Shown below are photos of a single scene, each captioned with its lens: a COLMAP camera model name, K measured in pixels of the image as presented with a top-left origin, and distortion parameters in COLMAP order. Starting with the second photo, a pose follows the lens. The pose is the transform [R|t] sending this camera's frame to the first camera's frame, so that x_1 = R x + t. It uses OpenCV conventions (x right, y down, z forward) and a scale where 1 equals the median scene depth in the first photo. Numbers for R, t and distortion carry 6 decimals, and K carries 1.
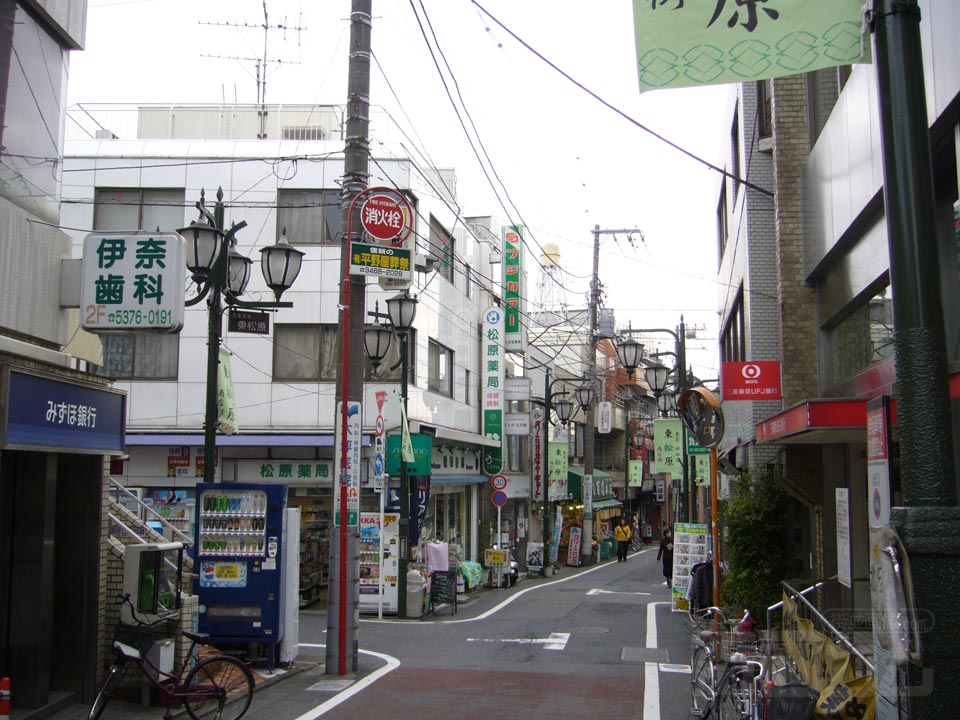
lens RADIAL K [[1007.5, 0, 480.1], [0, 1007.5, 358.6], [0, 0, 1]] dist [-0.019998, 0.000000]
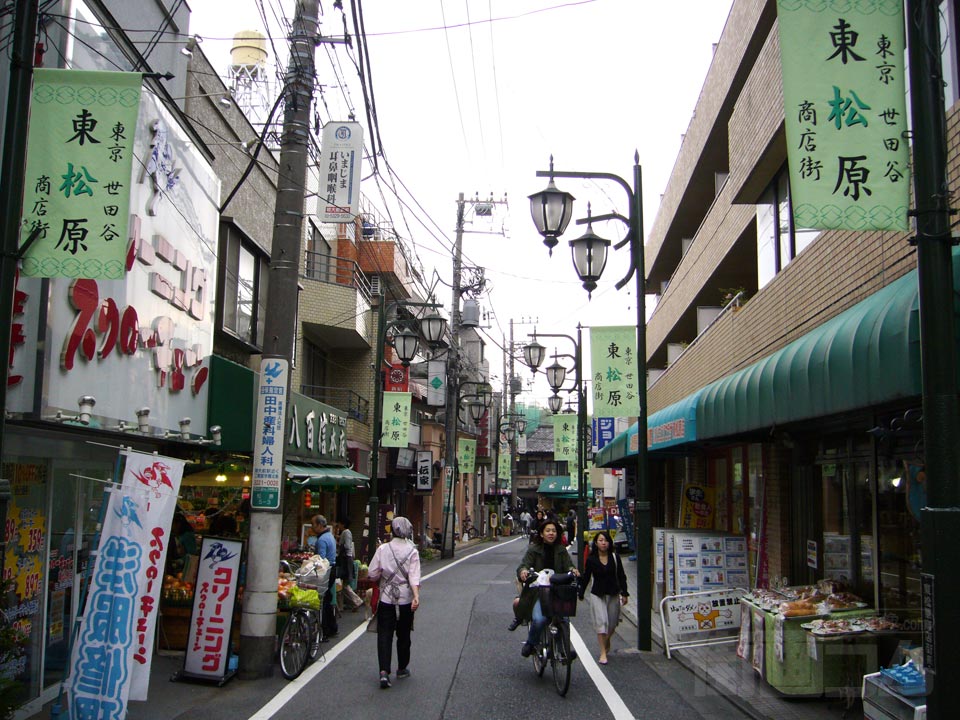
lens RADIAL K [[1007.5, 0, 479.6], [0, 1007.5, 358.7], [0, 0, 1]] dist [-0.019998, 0.000000]
pose [[0.963042, 0.043290, 0.265851, 0.087442], [-0.042433, 0.999059, -0.008969, 0.116296], [-0.265990, -0.002644, 0.963972, 0.709423]]
